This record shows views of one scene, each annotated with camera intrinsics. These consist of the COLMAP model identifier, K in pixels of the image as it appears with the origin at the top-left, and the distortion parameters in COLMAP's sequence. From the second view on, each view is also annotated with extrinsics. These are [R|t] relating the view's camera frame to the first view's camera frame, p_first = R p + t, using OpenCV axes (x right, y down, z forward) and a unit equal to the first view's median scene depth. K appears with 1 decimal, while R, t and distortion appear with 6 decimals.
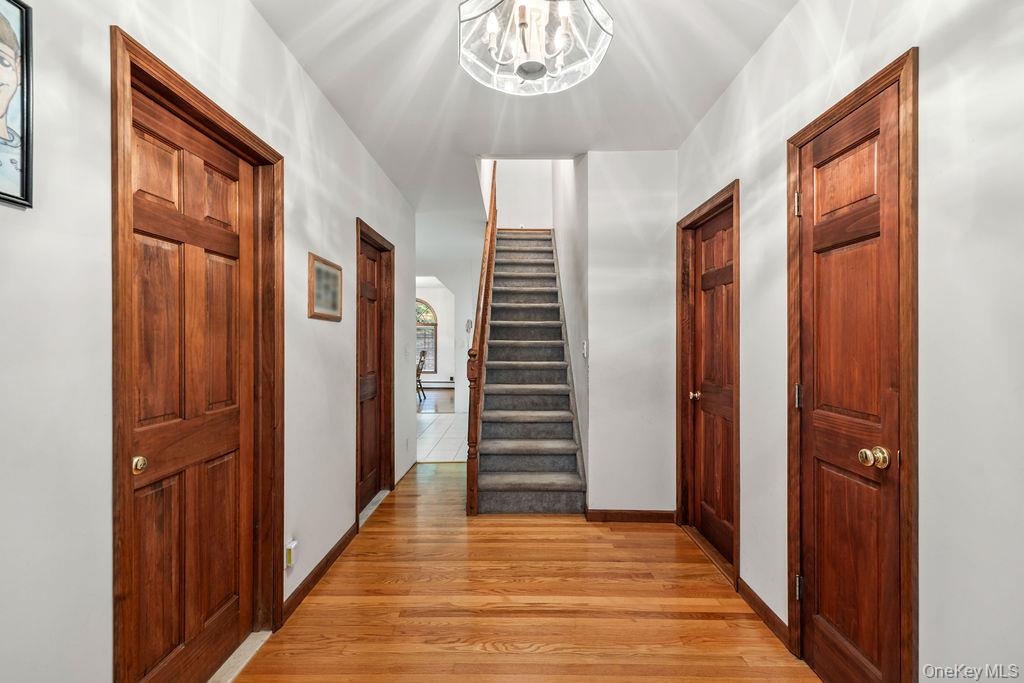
lens RADIAL K [[433.9, 0, 509.5], [0, 433.9, 338.7], [0, 0, 1]] dist [0.011338, -0.000489]
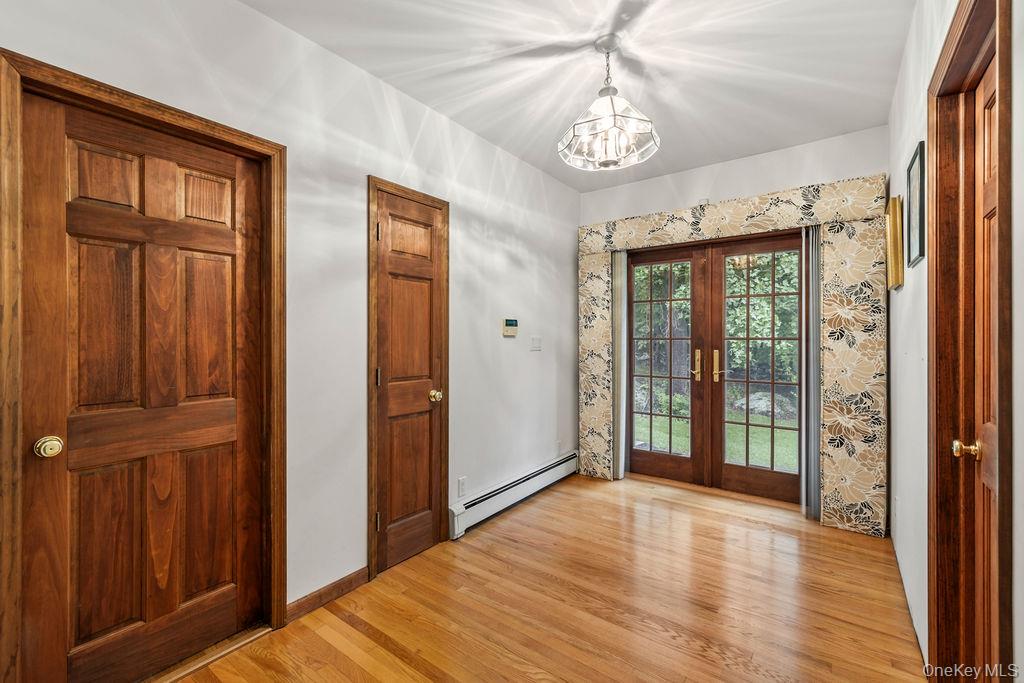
lens RADIAL K [[433.9, 0, 510.0], [0, 433.9, 342.2], [0, 0, 1]] dist [0.011338, -0.000489]
pose [[-0.800490, -0.005104, 0.599325, -0.465085], [-0.001505, 0.999978, 0.006506, 0.014957], [-0.599345, 0.004306, -0.800480, 1.896182]]
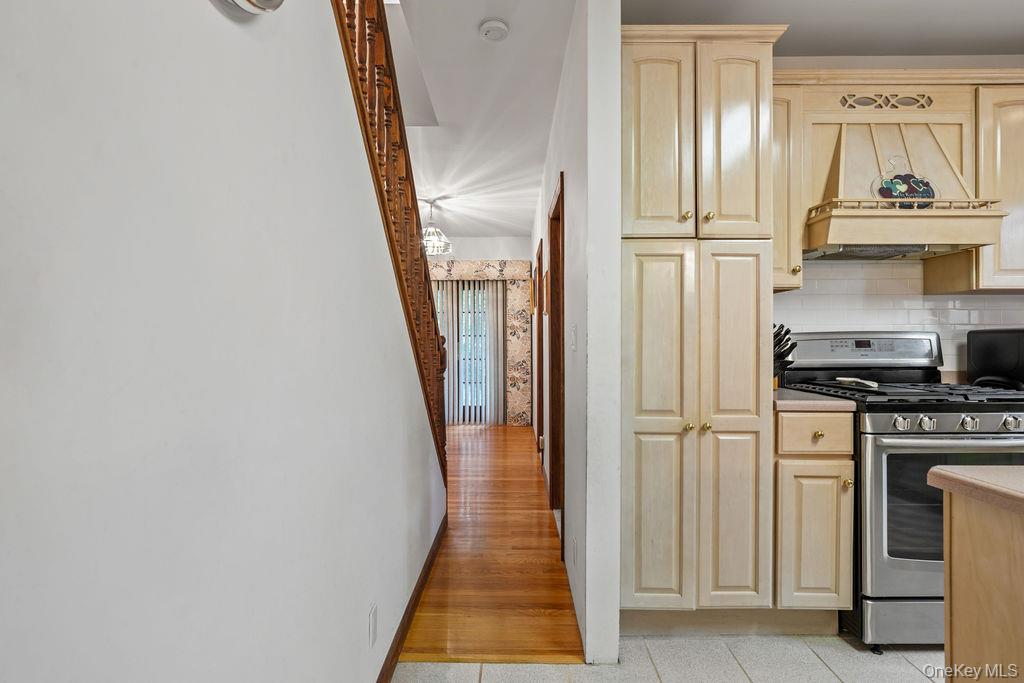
lens RADIAL K [[535.3, 0, 510.0], [0, 535.3, 339.3], [0, 0, 1]] dist [-0.000087, -0.000001]
pose [[-0.999978, -0.001605, -0.006397, -0.443175], [-0.001653, 0.999971, 0.007377, 0.012788], [0.006385, 0.007387, -0.999952, 2.816057]]
